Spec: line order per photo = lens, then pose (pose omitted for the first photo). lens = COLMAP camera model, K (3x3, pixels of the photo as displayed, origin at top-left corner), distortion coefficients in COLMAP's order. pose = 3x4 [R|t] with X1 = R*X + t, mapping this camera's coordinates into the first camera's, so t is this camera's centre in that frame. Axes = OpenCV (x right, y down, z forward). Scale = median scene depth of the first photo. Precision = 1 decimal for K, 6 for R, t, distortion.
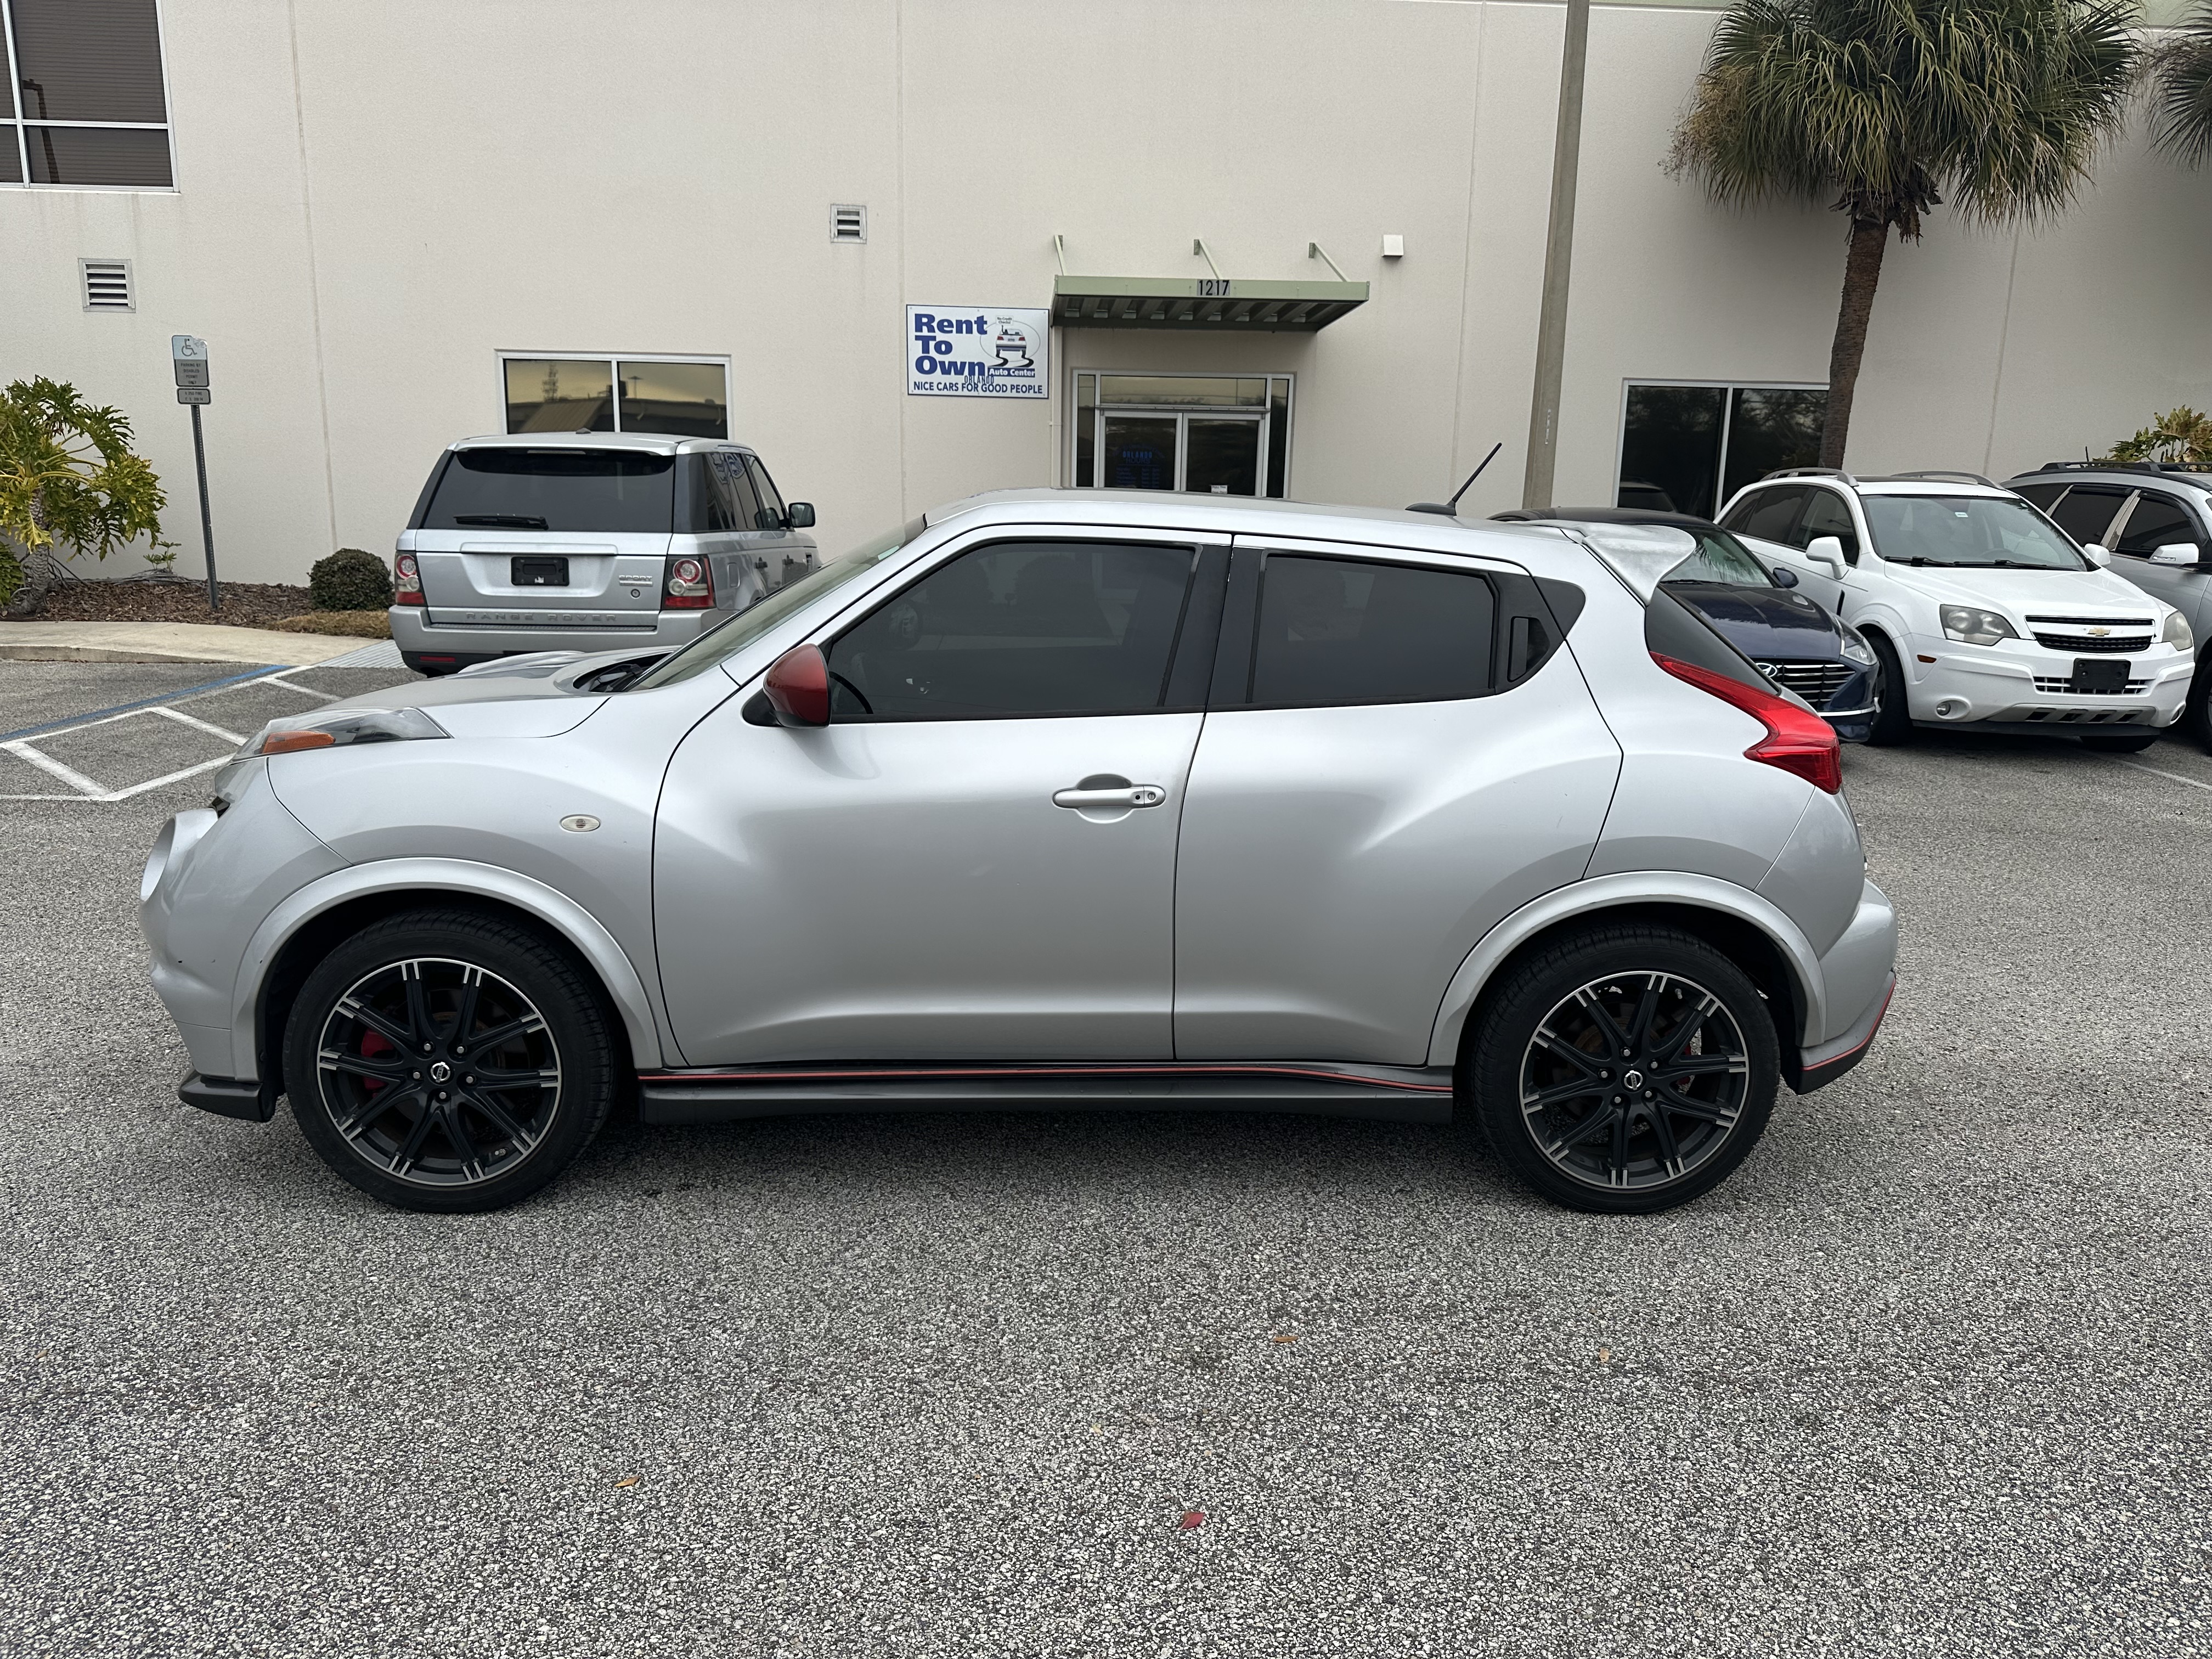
lens RADIAL K [[1559.1, 0, 1129.1], [0, 1559.1, 867.5], [0, 0, 1]] dist [0.015504, -0.040370]
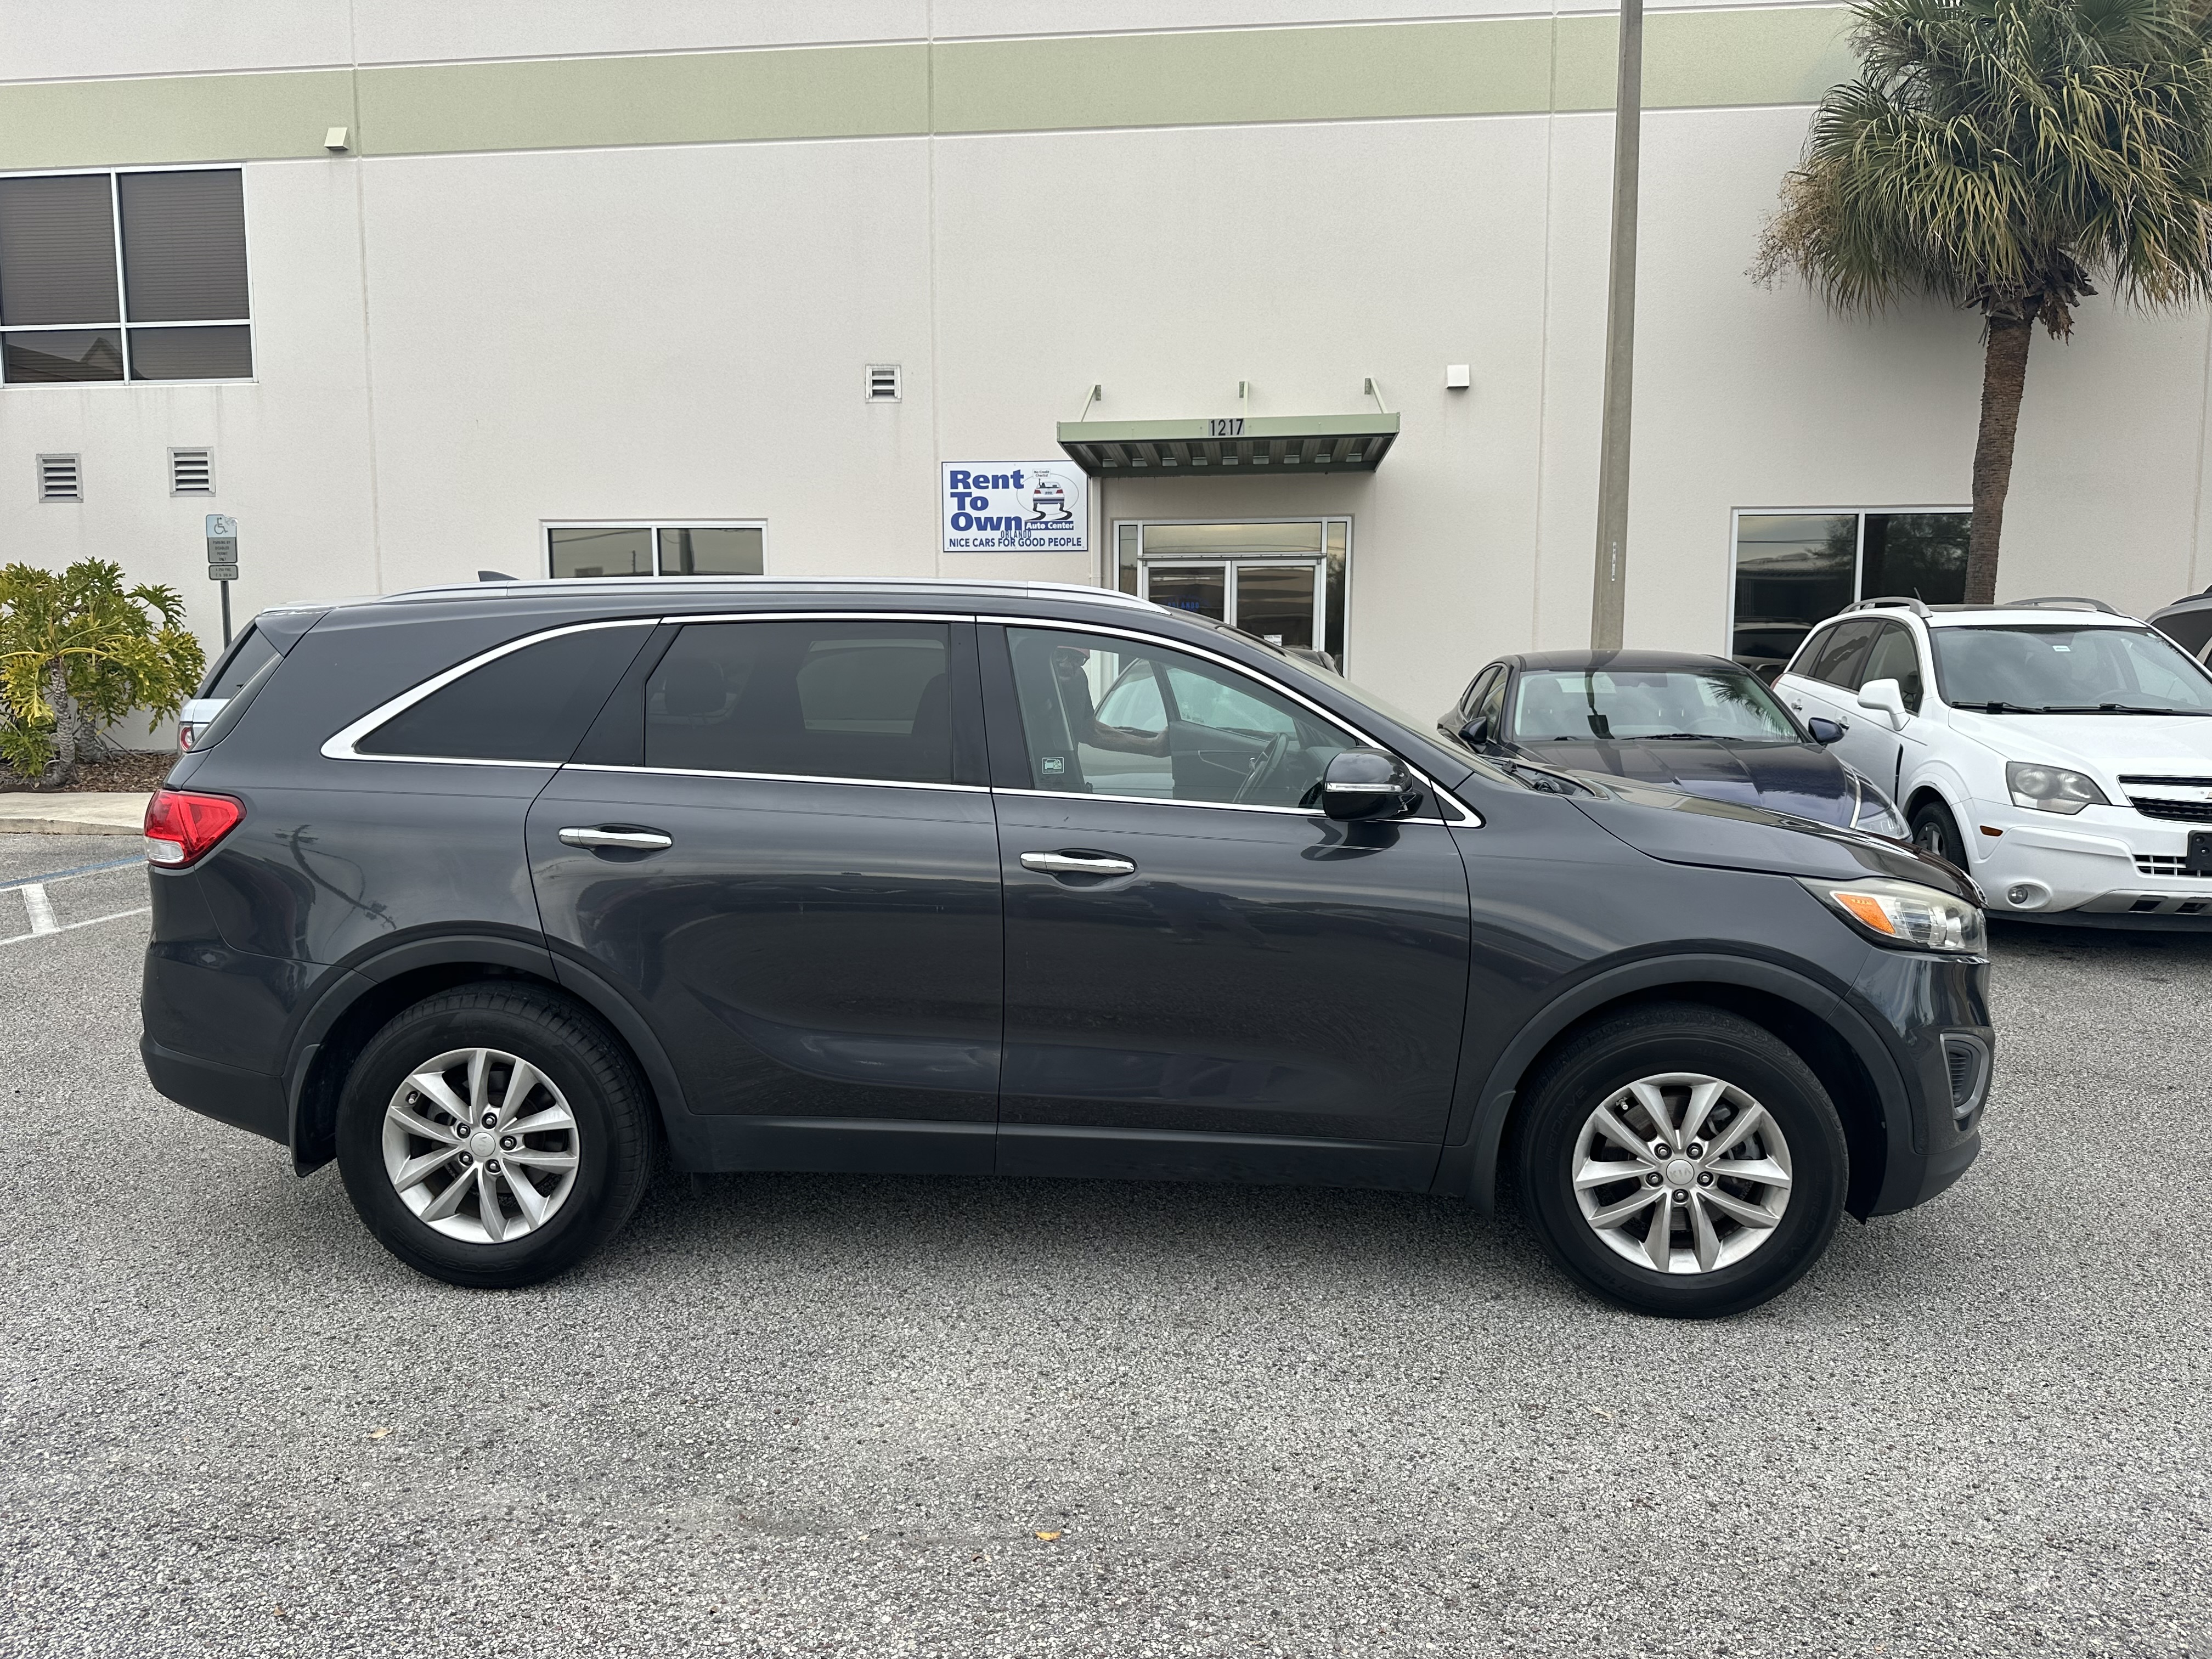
lens RADIAL K [[1559.1, 0, 1102.7], [0, 1559.1, 857.8], [0, 0, 1]] dist [0.015504, -0.040370]
pose [[0.985384, 0.001245, -0.170341, 0.125188], [-0.019282, 0.994362, -0.104274, -0.018833], [0.169250, 0.106035, 0.979853, 0.101286]]
